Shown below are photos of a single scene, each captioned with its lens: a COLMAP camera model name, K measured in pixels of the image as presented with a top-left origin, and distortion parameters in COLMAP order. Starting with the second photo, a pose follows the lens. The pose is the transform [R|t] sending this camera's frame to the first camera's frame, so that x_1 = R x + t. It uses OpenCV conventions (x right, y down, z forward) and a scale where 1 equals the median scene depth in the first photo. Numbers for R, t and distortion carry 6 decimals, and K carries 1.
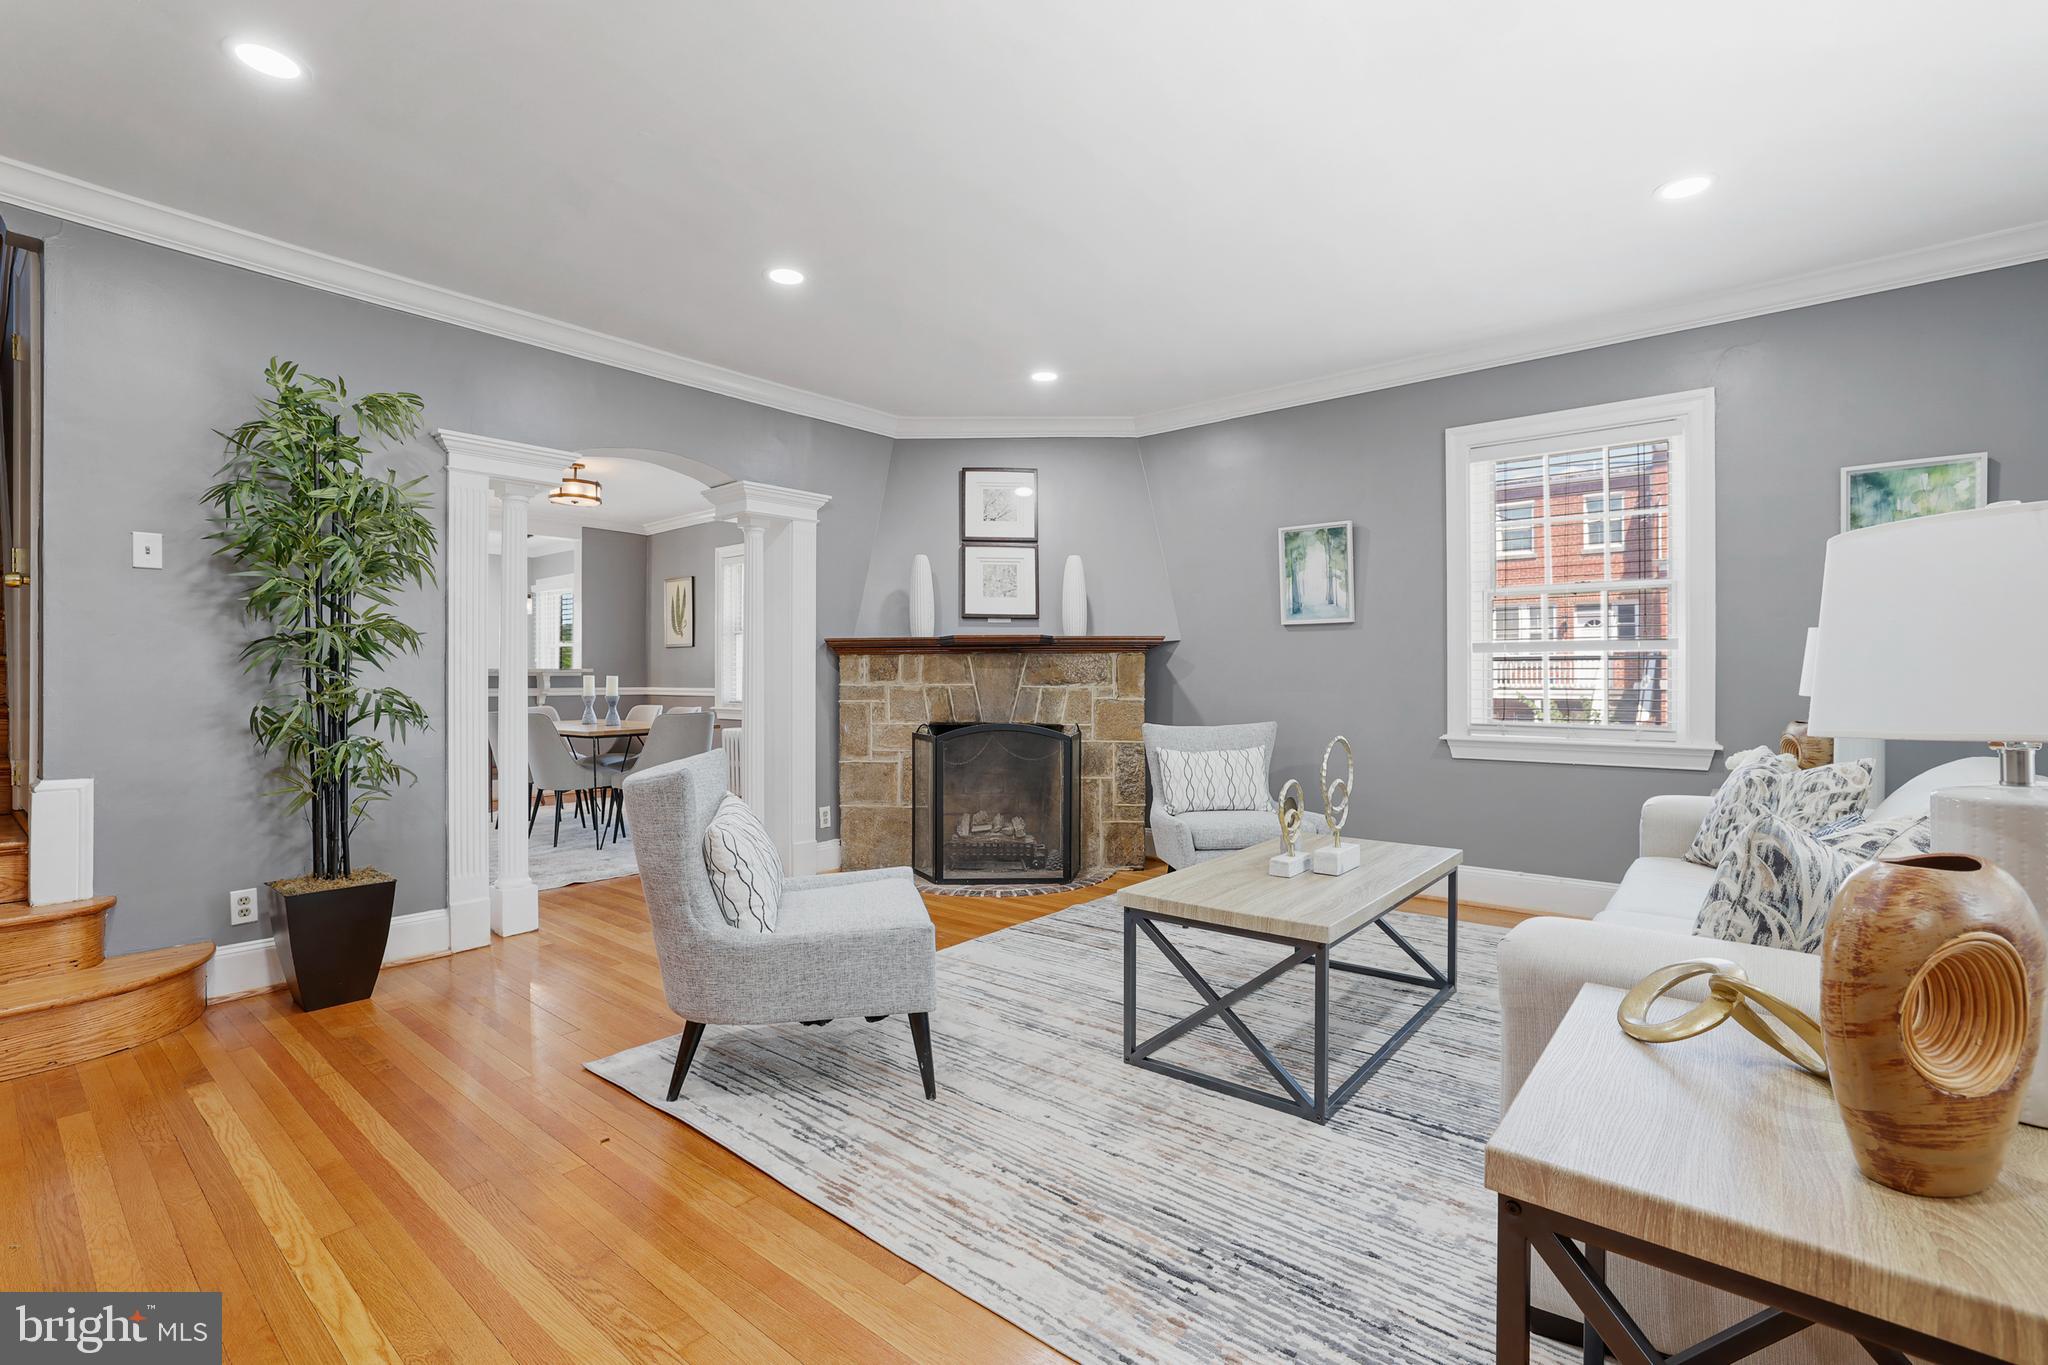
lens RADIAL K [[884.7, 0, 1026.3], [0, 884.7, 676.2], [0, 0, 1]] dist [-0.035913, 0.012885]
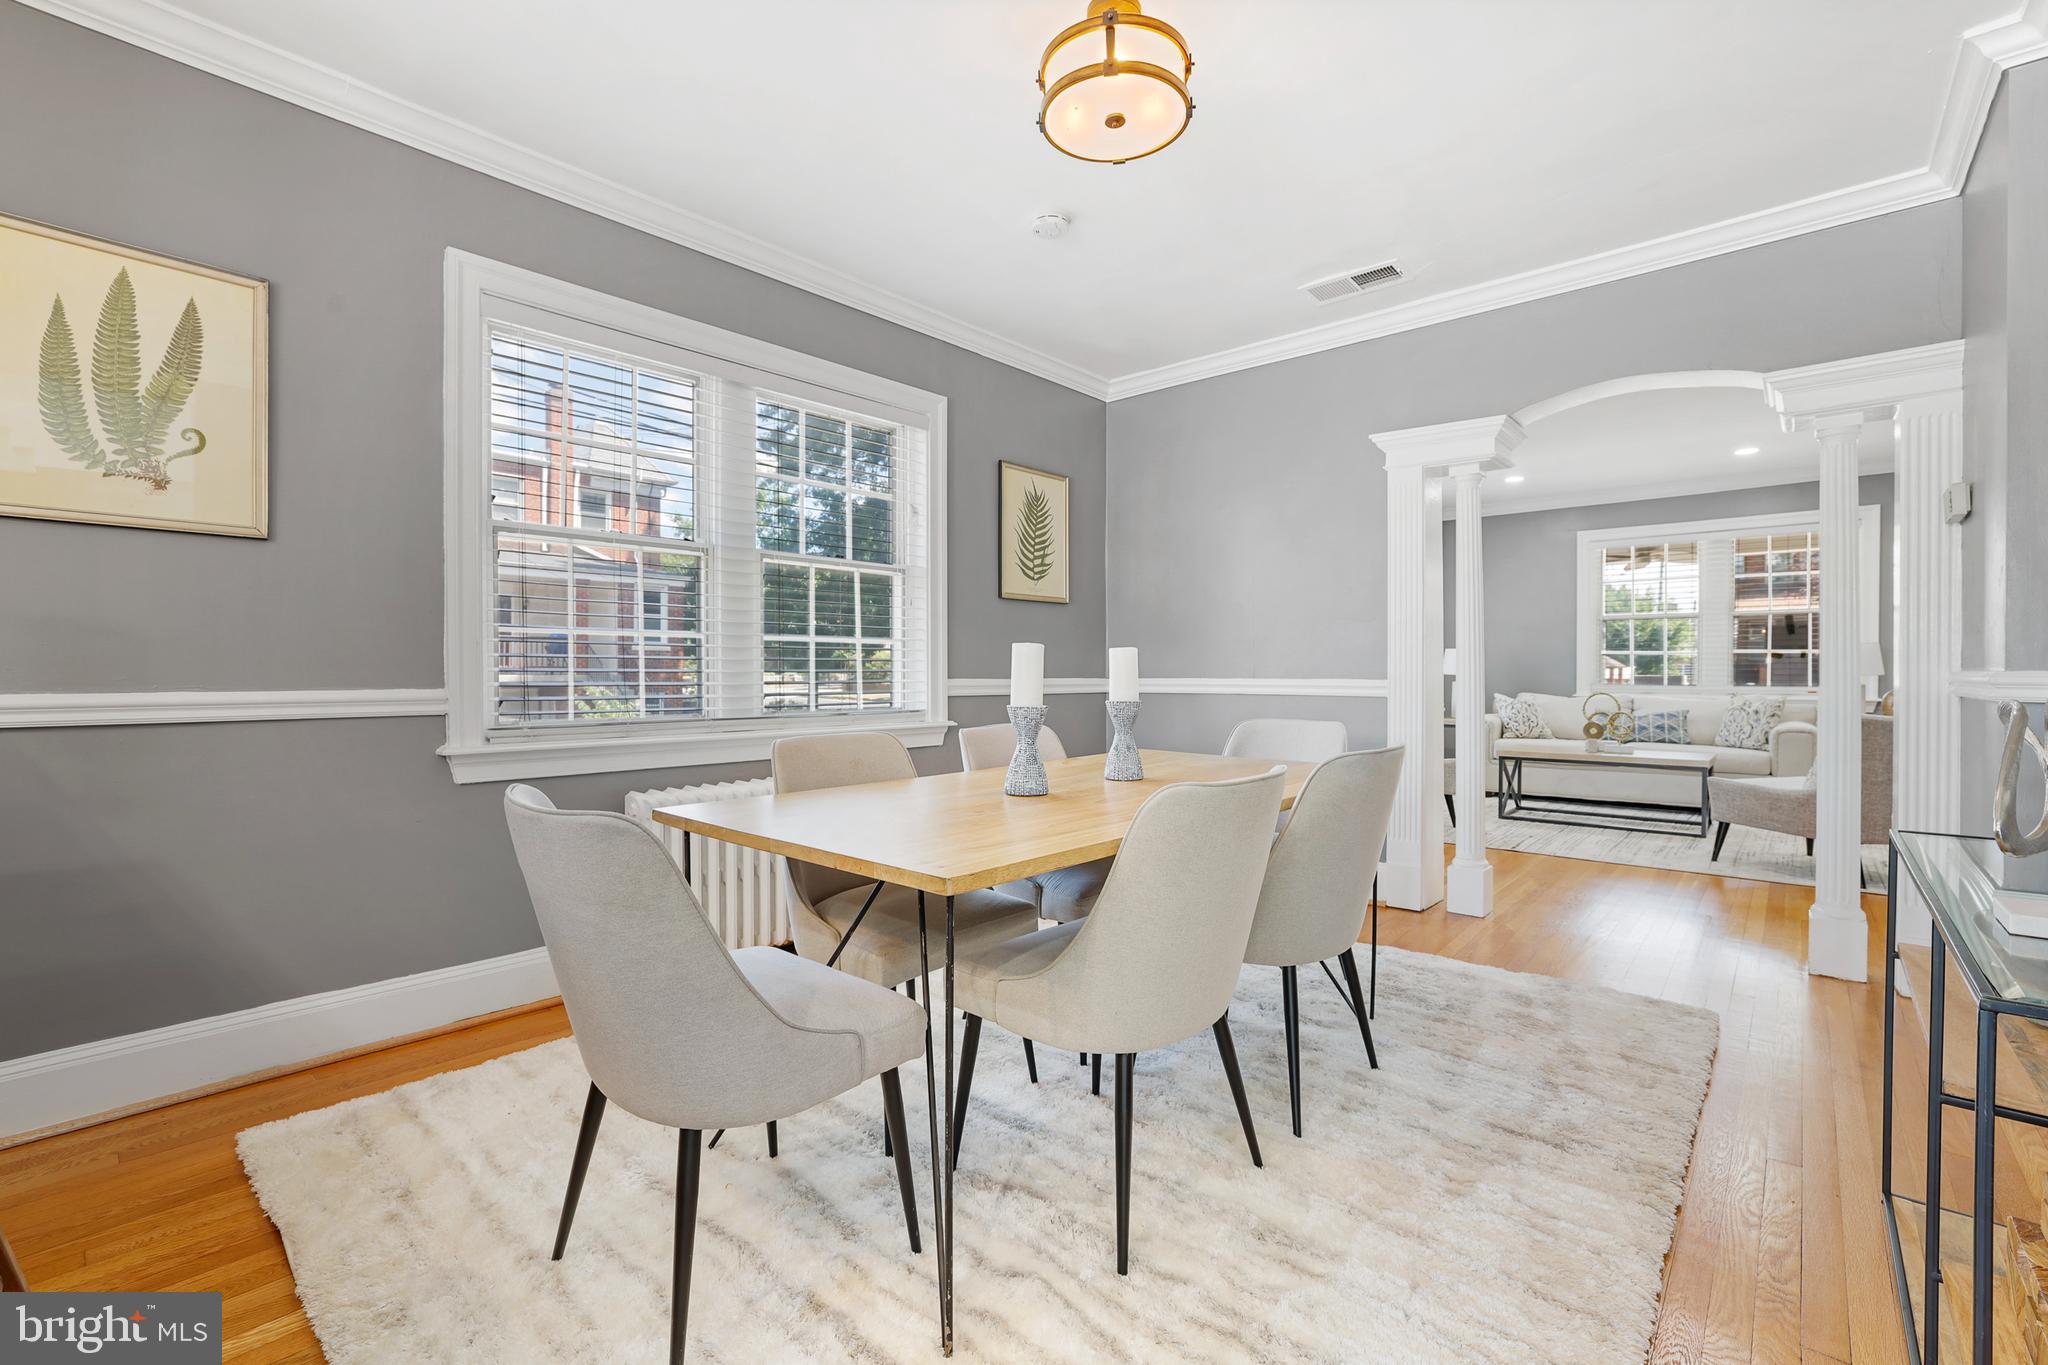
lens RADIAL K [[884.7, 0, 1026.3], [0, 884.7, 676.2], [0, 0, 1]] dist [-0.035913, 0.012885]
pose [[0.079090, 0.005074, 0.996855, -0.630623], [-0.001003, 0.999987, -0.005011, 0.009889], [-0.996867, -0.000603, 0.079094, 0.744409]]
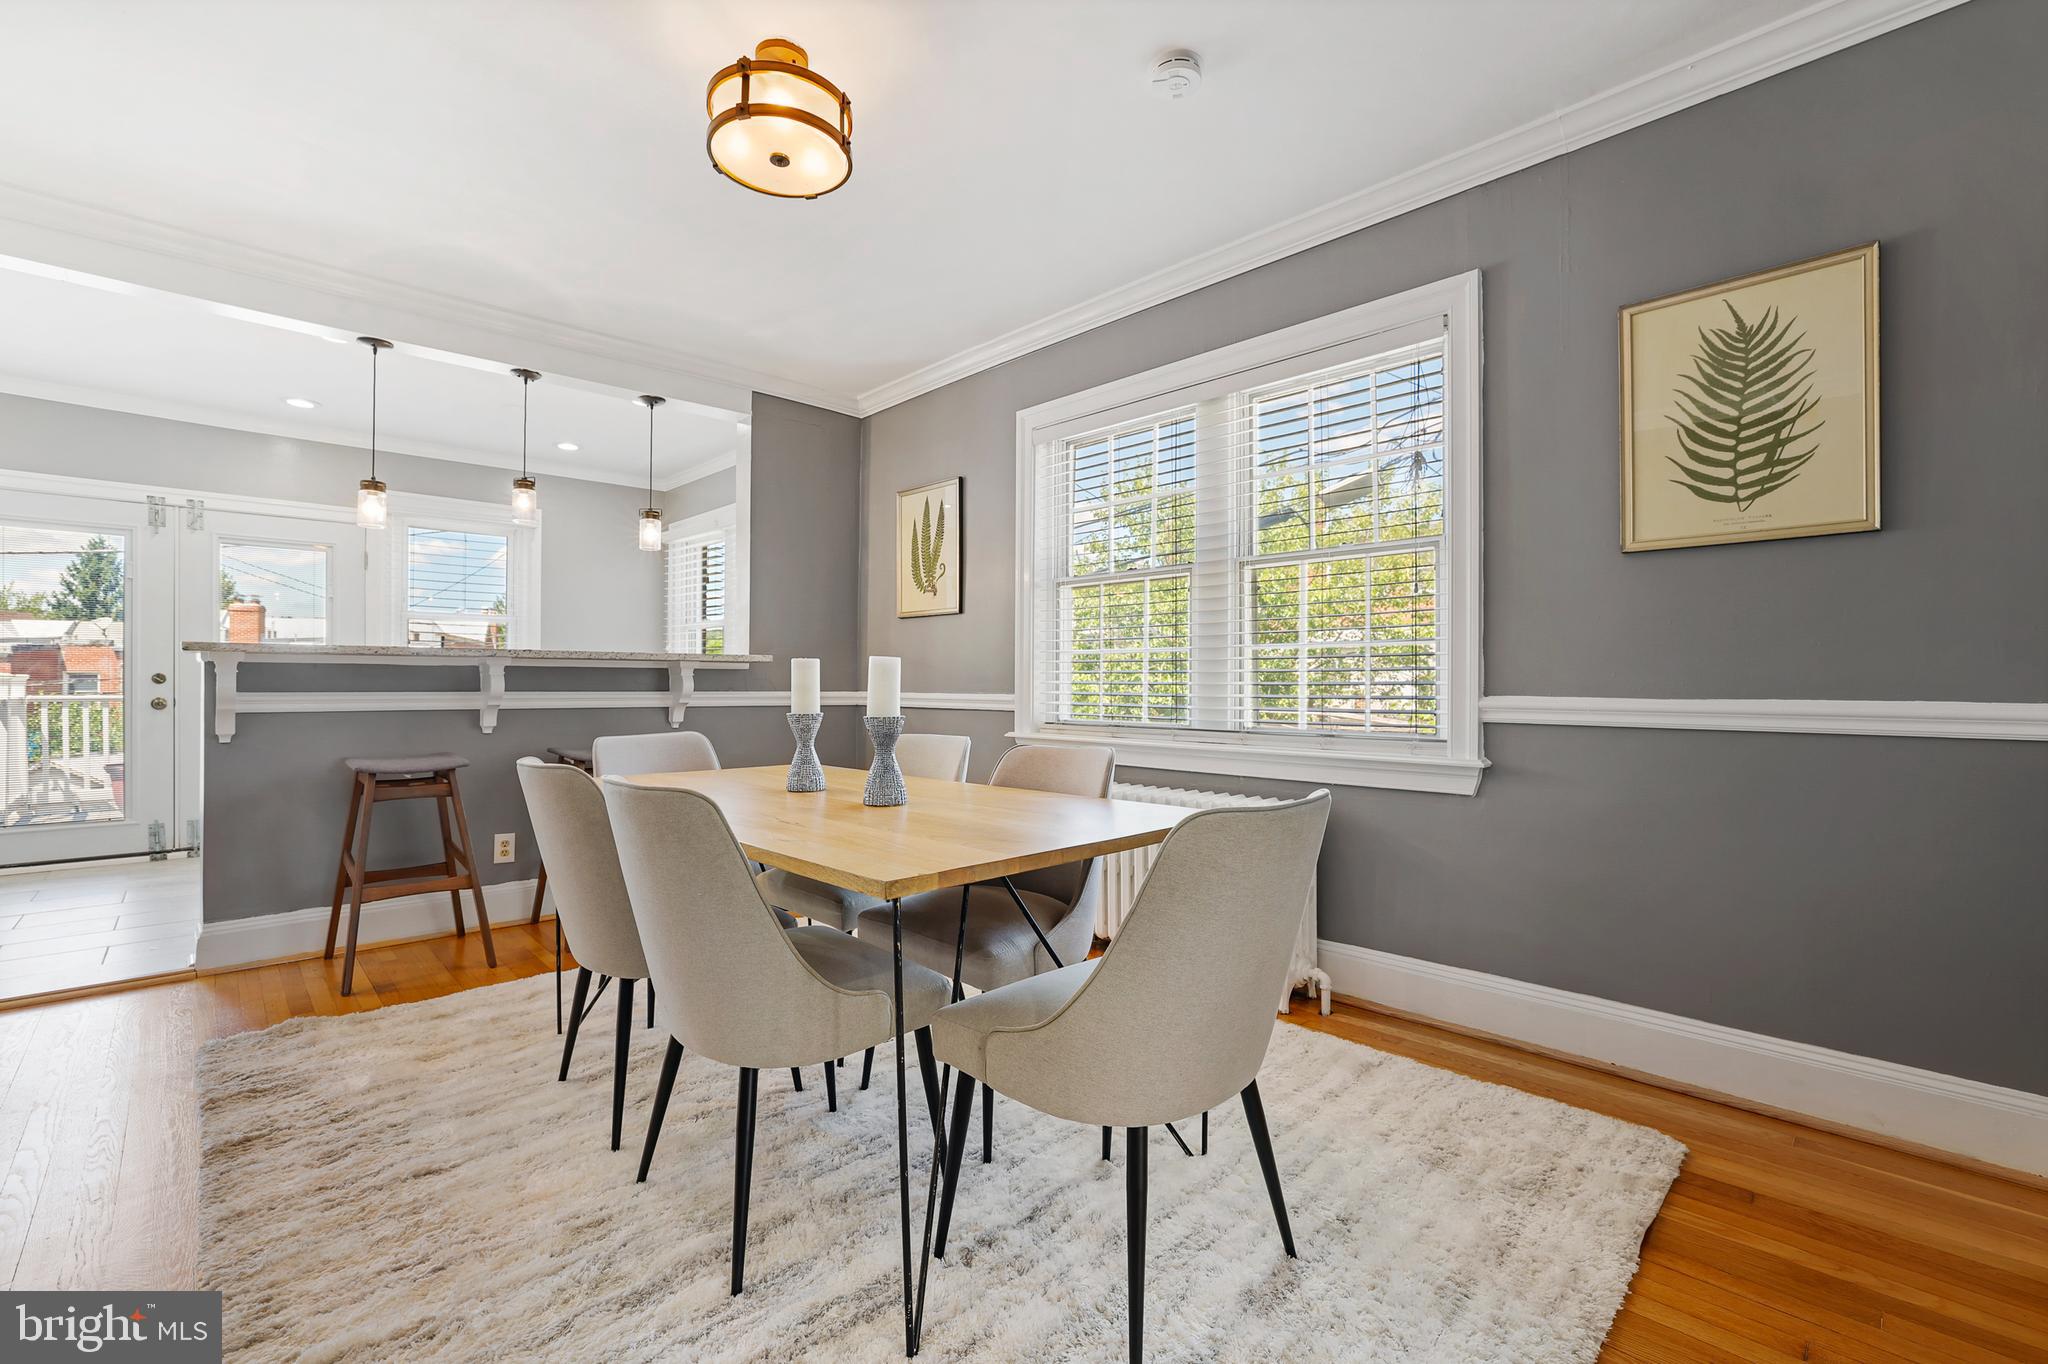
lens RADIAL K [[884.7, 0, 1026.3], [0, 884.7, 675.7], [0, 0, 1]] dist [-0.035913, 0.012885]
pose [[0.992313, 0.009734, -0.123366, -0.276224], [-0.011037, 0.999890, -0.009878, 0.006892], [0.123257, 0.011163, 0.992312, 0.494743]]
